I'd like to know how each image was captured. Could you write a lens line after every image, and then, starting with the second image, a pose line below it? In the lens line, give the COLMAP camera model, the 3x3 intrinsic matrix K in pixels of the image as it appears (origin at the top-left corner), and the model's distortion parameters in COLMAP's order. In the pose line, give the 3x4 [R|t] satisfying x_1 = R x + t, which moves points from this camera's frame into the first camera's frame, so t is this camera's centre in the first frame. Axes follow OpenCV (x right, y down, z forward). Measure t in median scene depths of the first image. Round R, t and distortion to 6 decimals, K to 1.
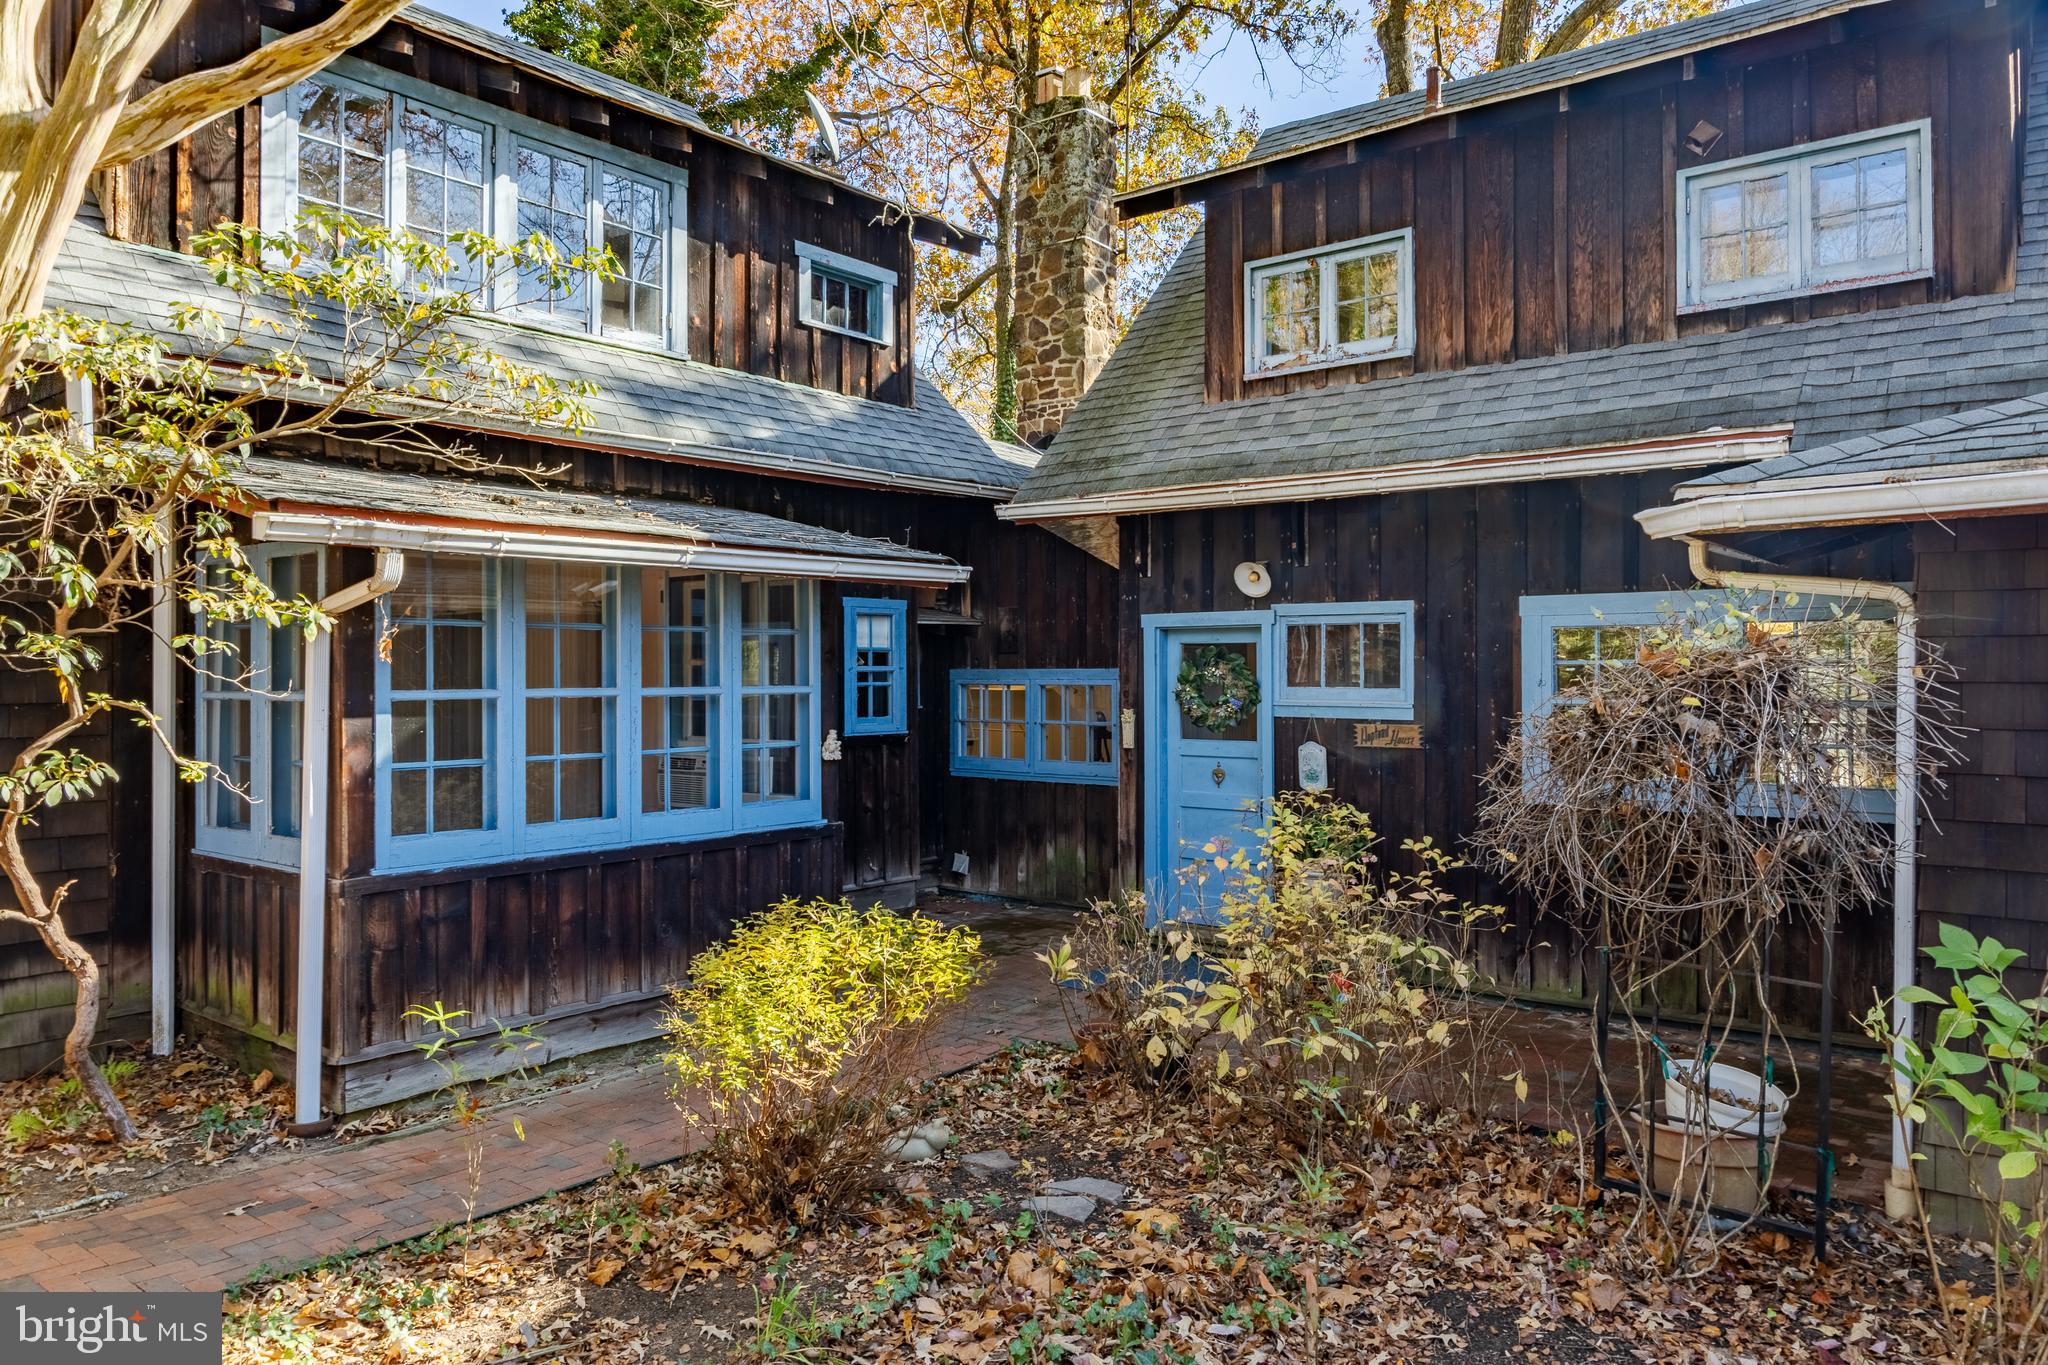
lens RADIAL K [[1385.8, 0, 1028.2], [0, 1385.8, 664.0], [0, 0, 1]] dist [0.003938, 0.005041]
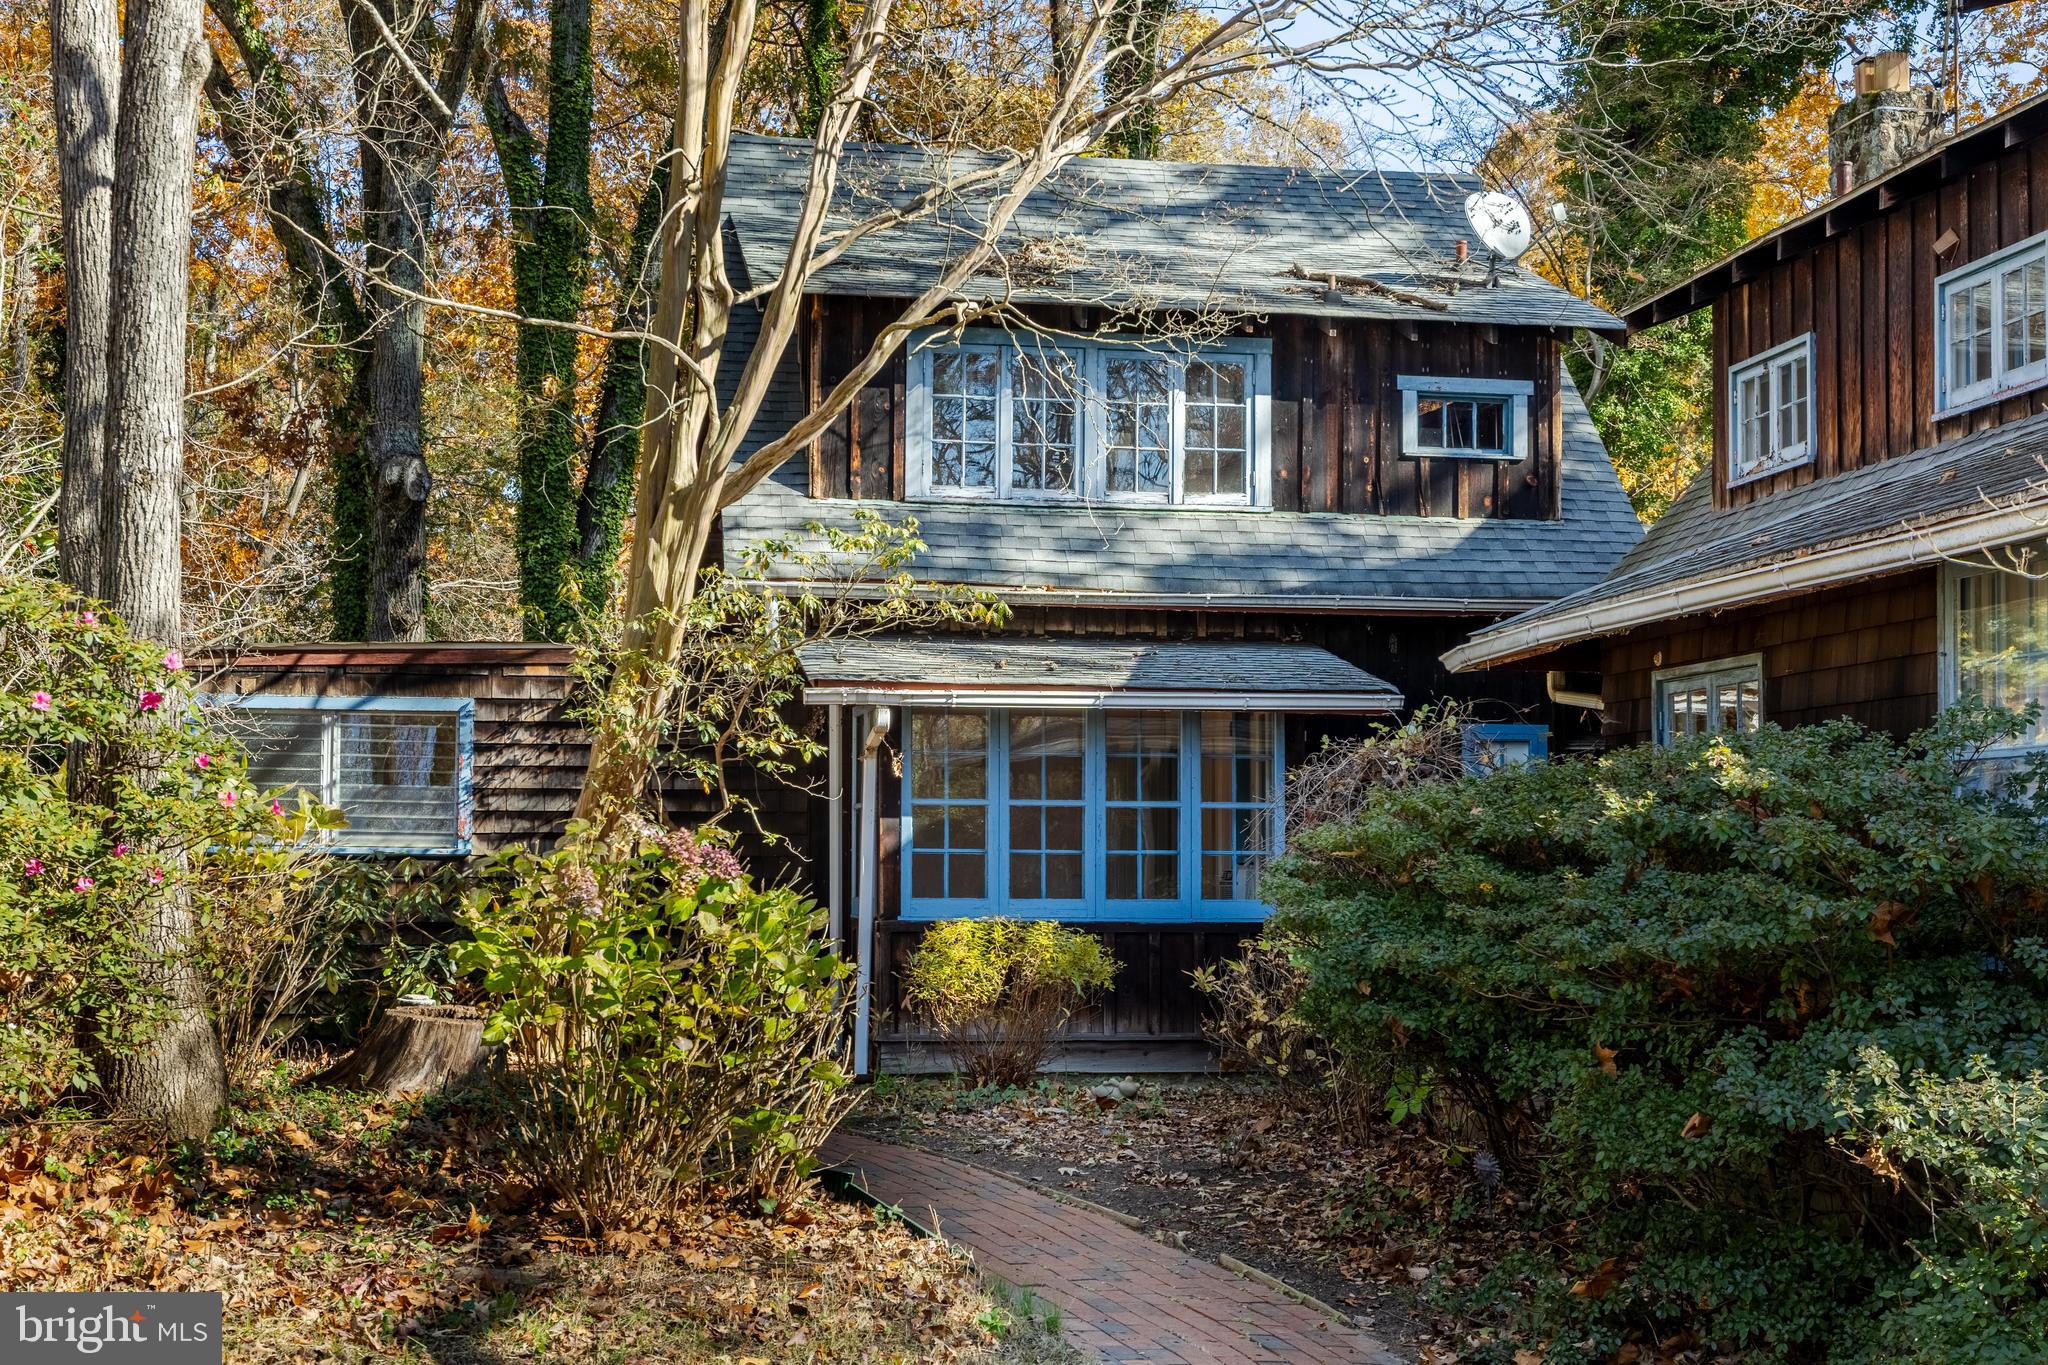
lens RADIAL K [[2793.3, 0, 1023.0], [0, 2793.3, 684.9], [0, 0, 1]] dist [0.020200, 0.000000]
pose [[0.742174, -0.037804, -0.669140, 1.136895], [-0.005382, 0.998040, -0.062355, 0.057647], [0.670185, 0.049880, 0.740516, -0.792761]]
